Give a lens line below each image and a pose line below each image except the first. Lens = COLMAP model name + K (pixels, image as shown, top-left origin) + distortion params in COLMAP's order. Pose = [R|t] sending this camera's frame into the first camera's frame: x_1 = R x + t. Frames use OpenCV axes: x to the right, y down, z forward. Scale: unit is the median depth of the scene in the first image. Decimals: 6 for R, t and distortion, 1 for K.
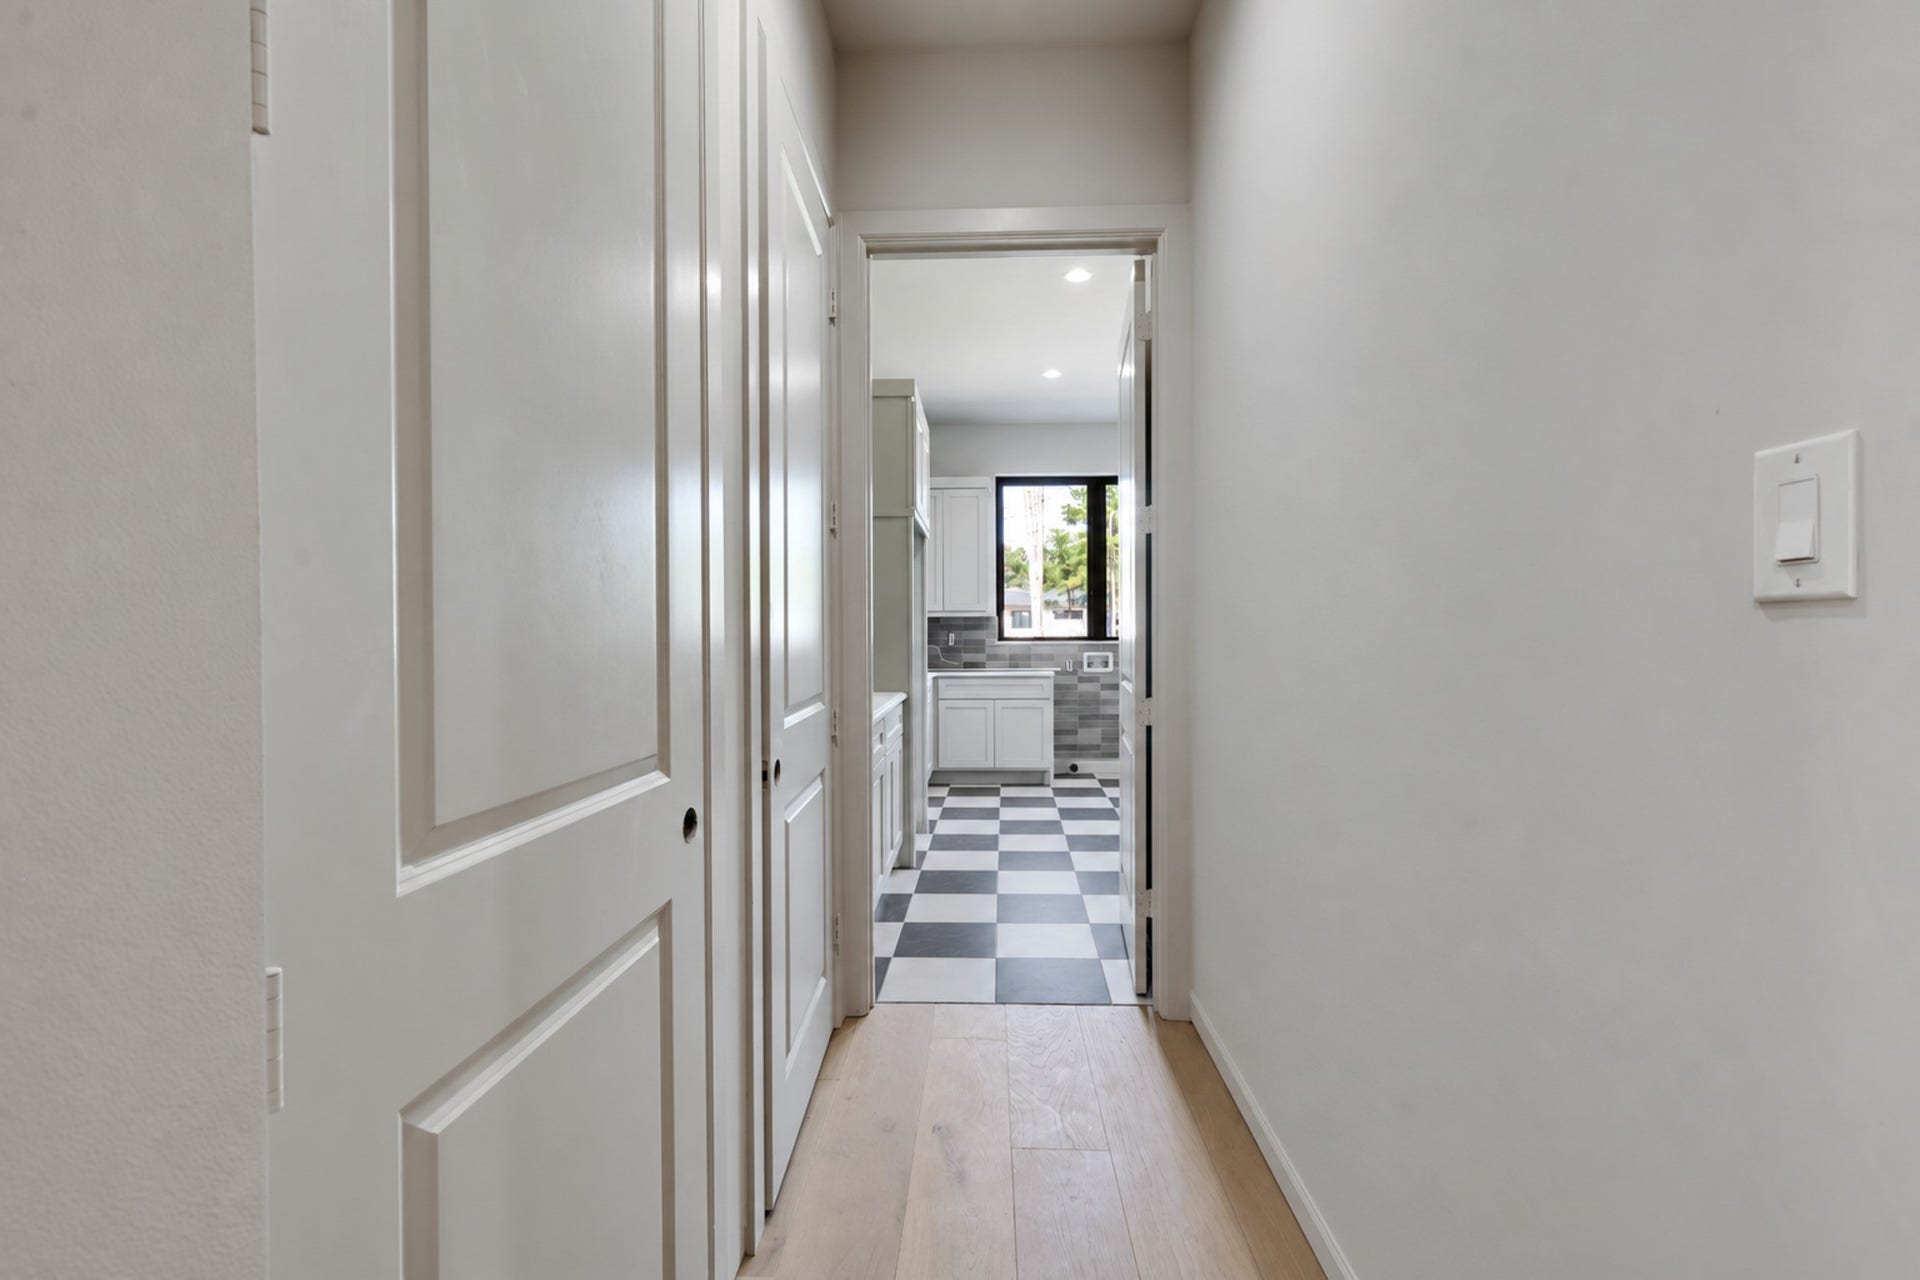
lens RADIAL K [[835.1, 0, 960.1], [0, 835.1, 632.1], [0, 0, 1]] dist [0.004662, 0.000180]
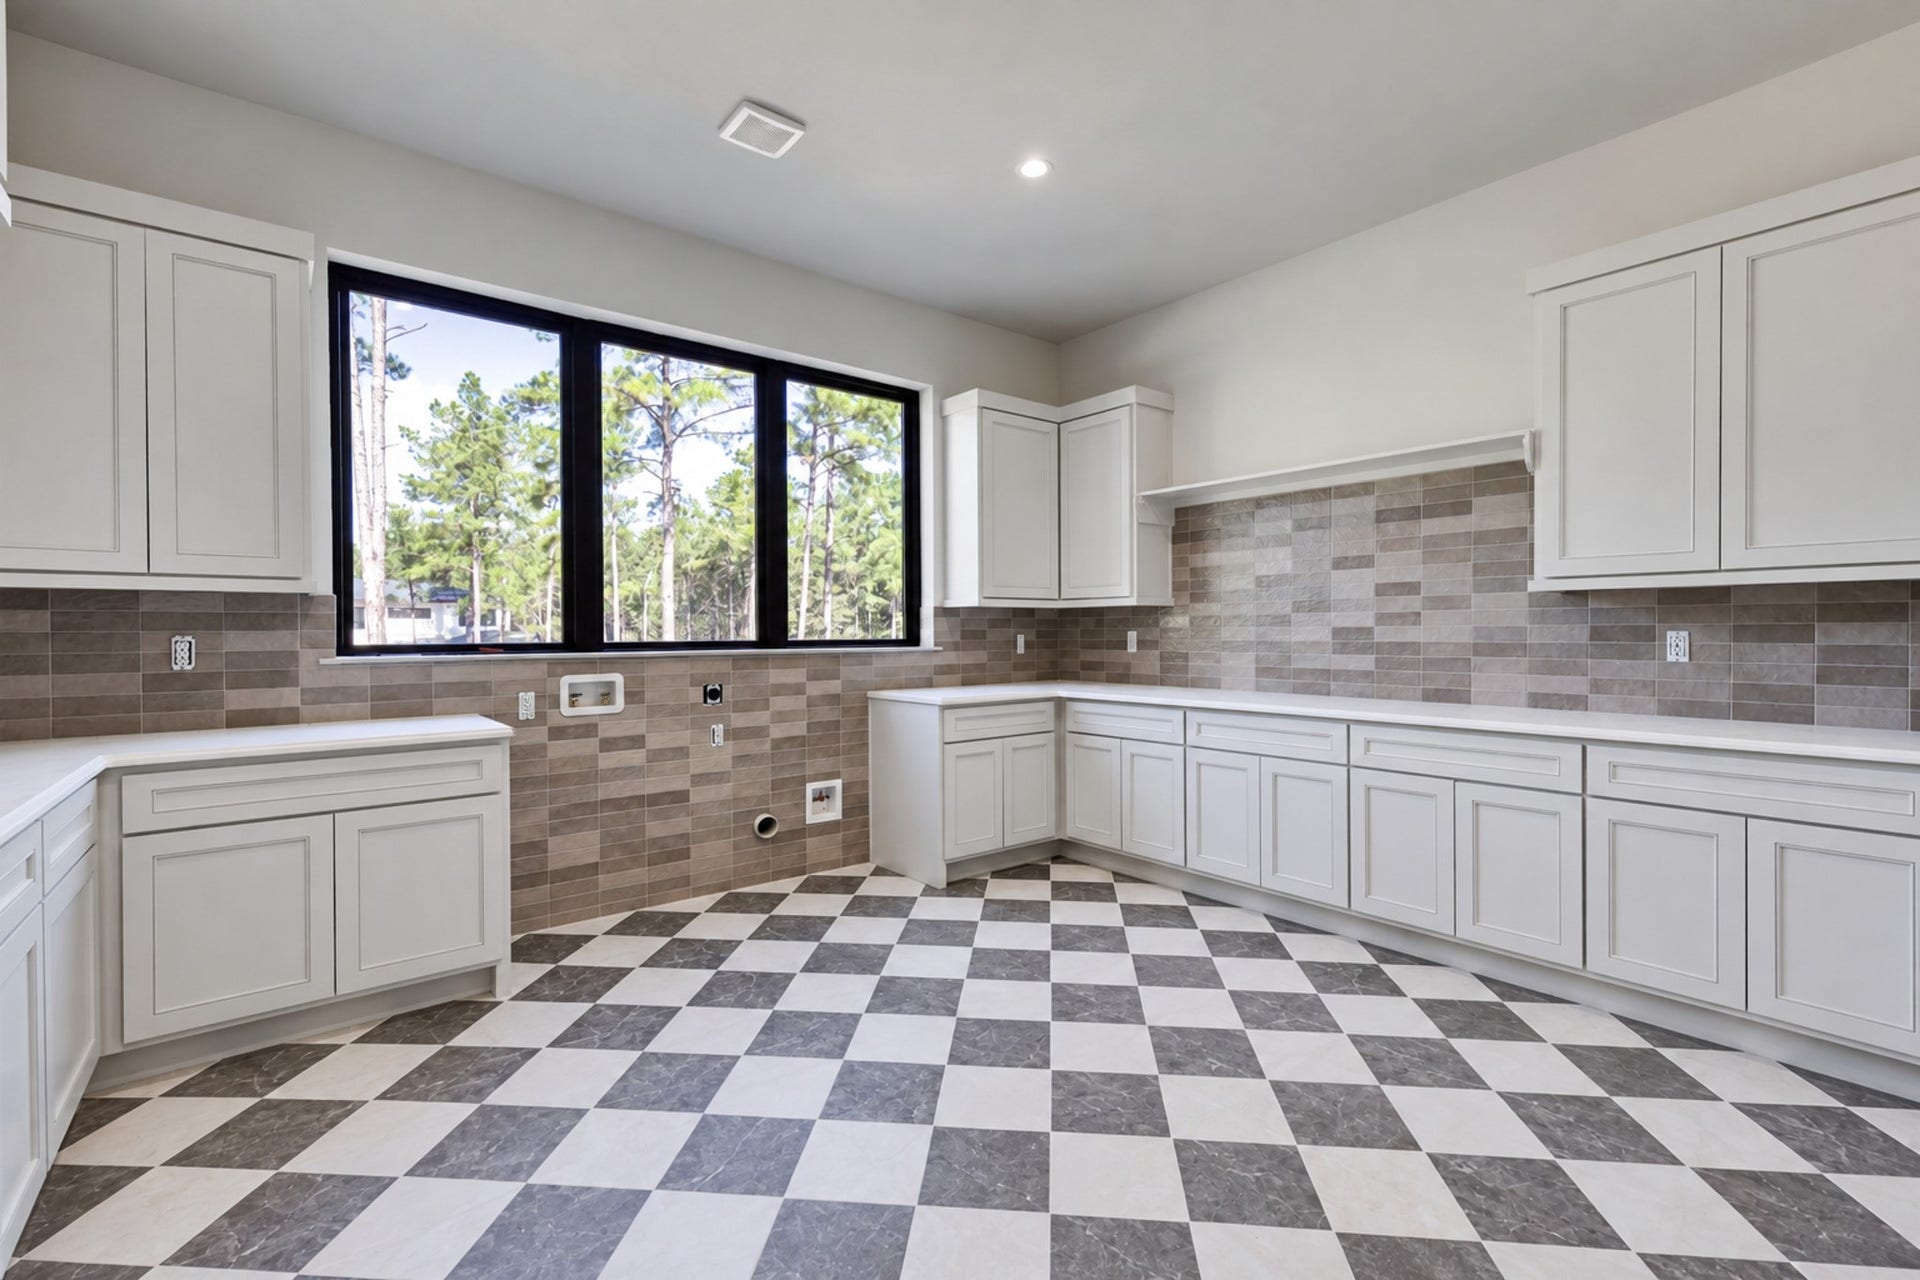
lens RADIAL K [[835.1, 0, 964.2], [0, 835.1, 628.5], [0, 0, 1]] dist [0.004662, 0.000180]
pose [[0.751052, 0.001140, 0.660242, 0.004395], [0.003850, 0.999974, -0.006106, 0.000974], [-0.660232, 0.007128, 0.751028, 0.482581]]
